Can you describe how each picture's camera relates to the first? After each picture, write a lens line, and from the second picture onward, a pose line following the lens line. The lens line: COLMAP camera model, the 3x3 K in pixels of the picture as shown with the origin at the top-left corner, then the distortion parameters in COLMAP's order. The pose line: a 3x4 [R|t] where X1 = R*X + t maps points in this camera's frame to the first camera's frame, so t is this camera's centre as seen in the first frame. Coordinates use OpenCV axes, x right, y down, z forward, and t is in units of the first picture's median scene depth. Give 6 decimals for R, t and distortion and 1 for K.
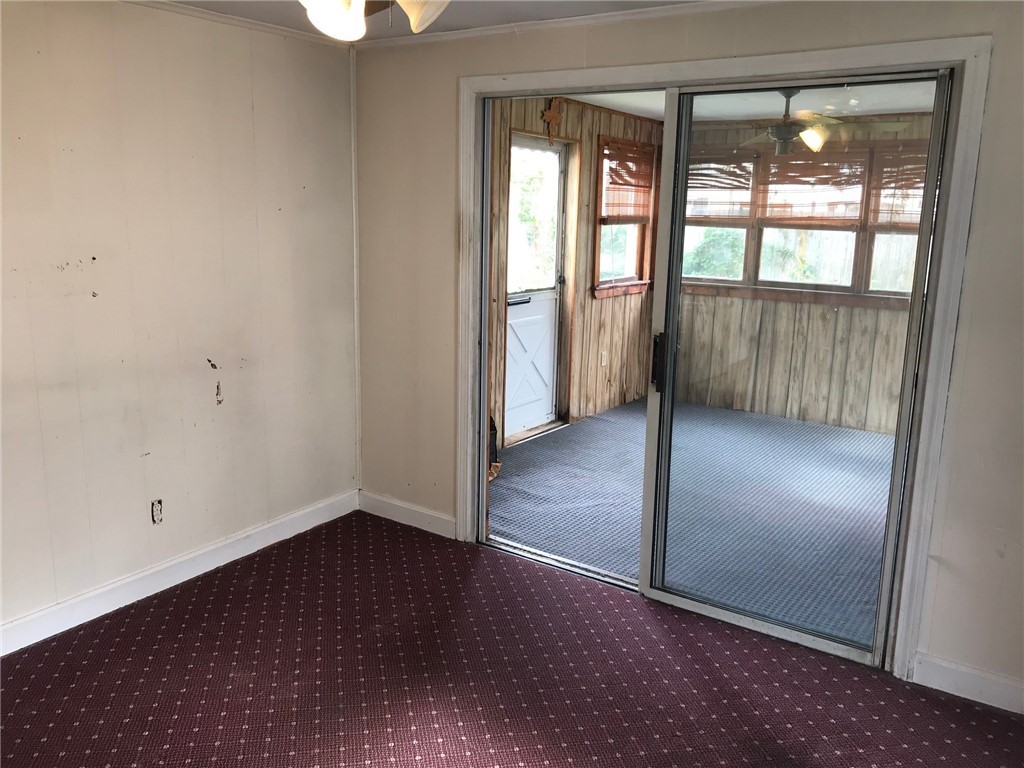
lens RADIAL K [[844.7, 0, 517.9], [0, 844.7, 383.2], [0, 0, 1]] dist [0.013473, 0.004444]
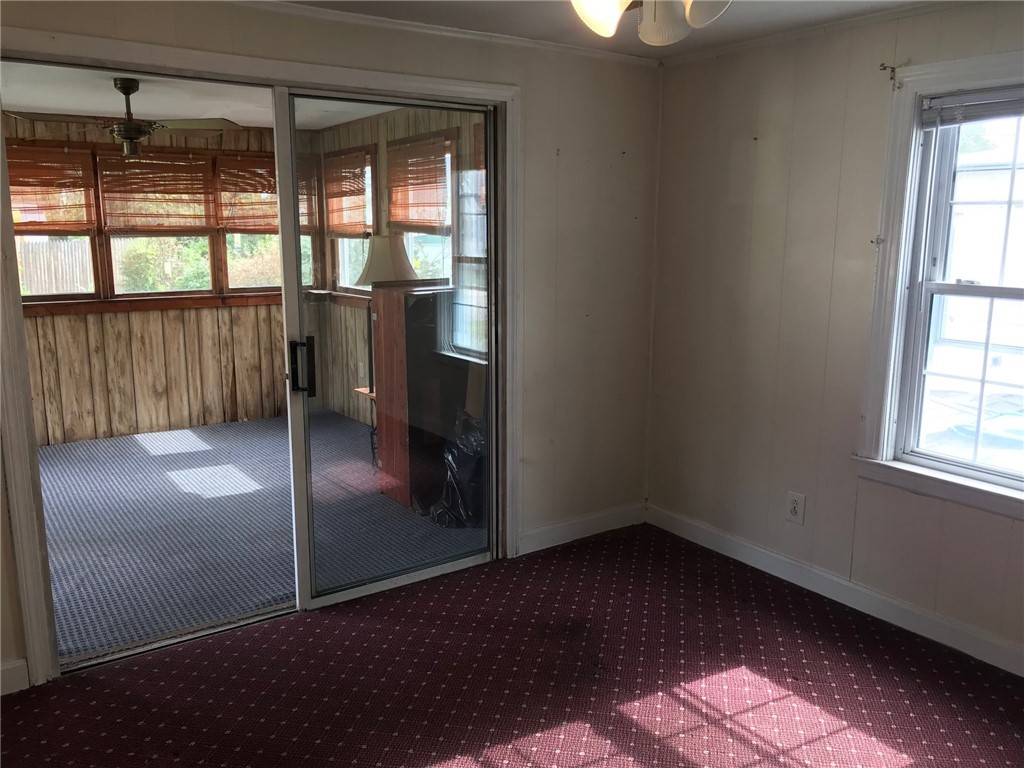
lens RADIAL K [[844.7, 0, 491.1], [0, 844.7, 386.8], [0, 0, 1]] dist [0.013473, 0.004444]
pose [[0.353855, -0.199570, 0.913761, -0.355951], [0.201215, 0.970338, 0.134006, -0.049442], [-0.913400, 0.136444, 0.383515, 0.233438]]
